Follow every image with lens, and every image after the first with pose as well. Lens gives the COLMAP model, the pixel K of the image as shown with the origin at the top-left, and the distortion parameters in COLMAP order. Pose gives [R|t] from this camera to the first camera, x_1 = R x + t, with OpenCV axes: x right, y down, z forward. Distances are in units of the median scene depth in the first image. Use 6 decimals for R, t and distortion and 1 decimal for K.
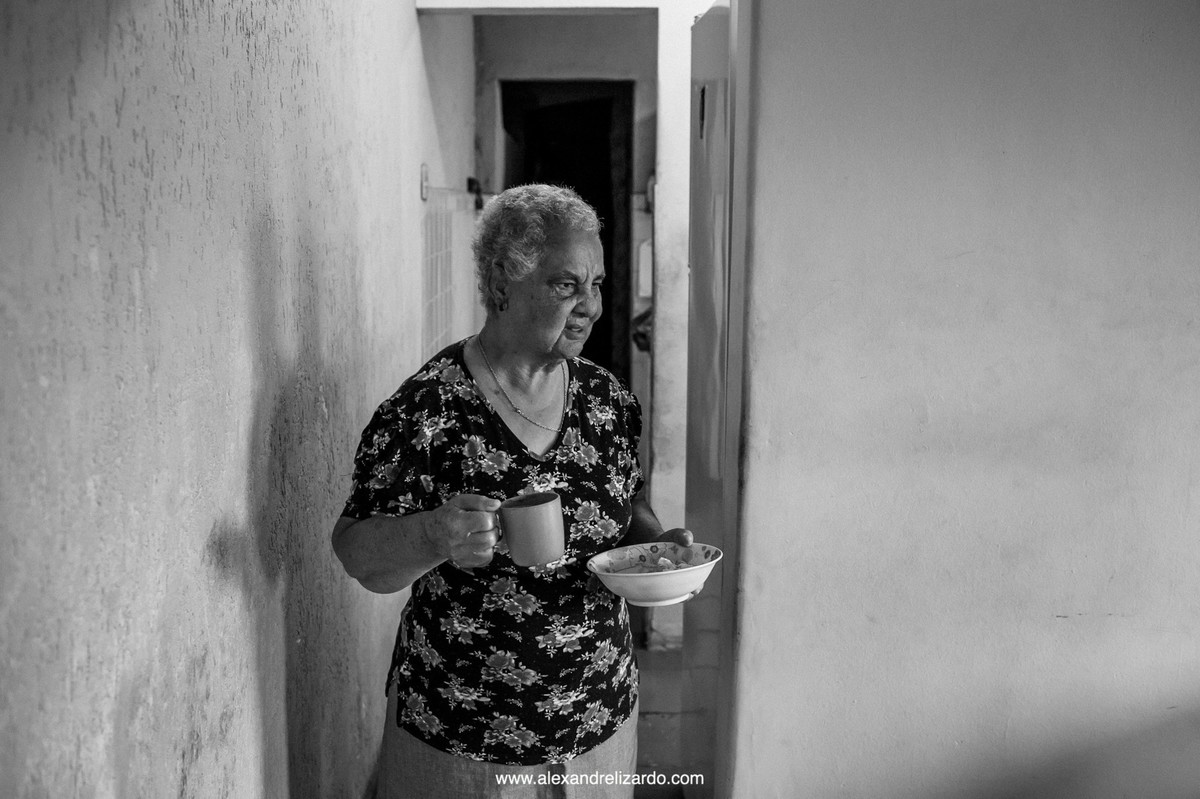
lens RADIAL K [[1177.5, 0, 597.8], [0, 1177.5, 396.3], [0, 0, 1]] dist [-0.064046, 0.000000]
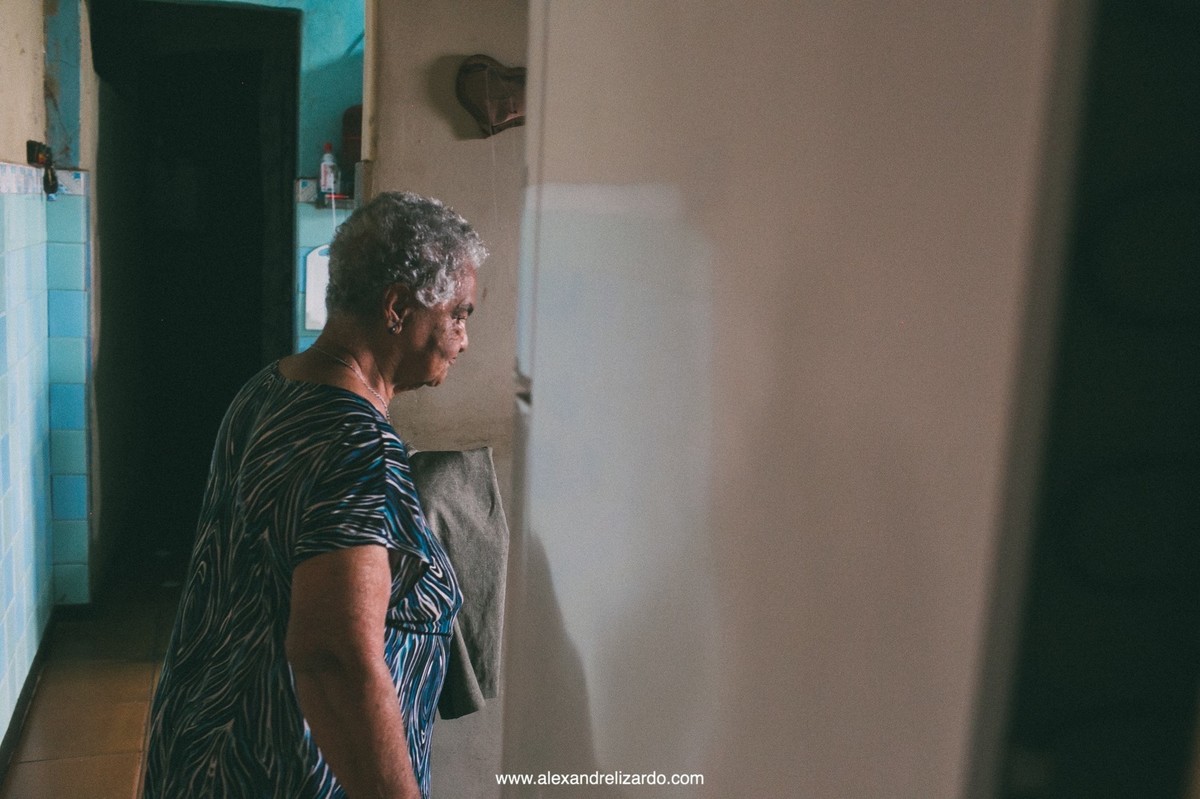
lens RADIAL K [[1177.5, 0, 601.3], [0, 1177.5, 399.2], [0, 0, 1]] dist [-0.064046, 0.000000]
pose [[0.960460, 0.001613, 0.278414, 0.010887], [0.002549, 0.999890, -0.014587, -0.037467], [-0.278407, 0.014720, 0.960350, 0.316931]]
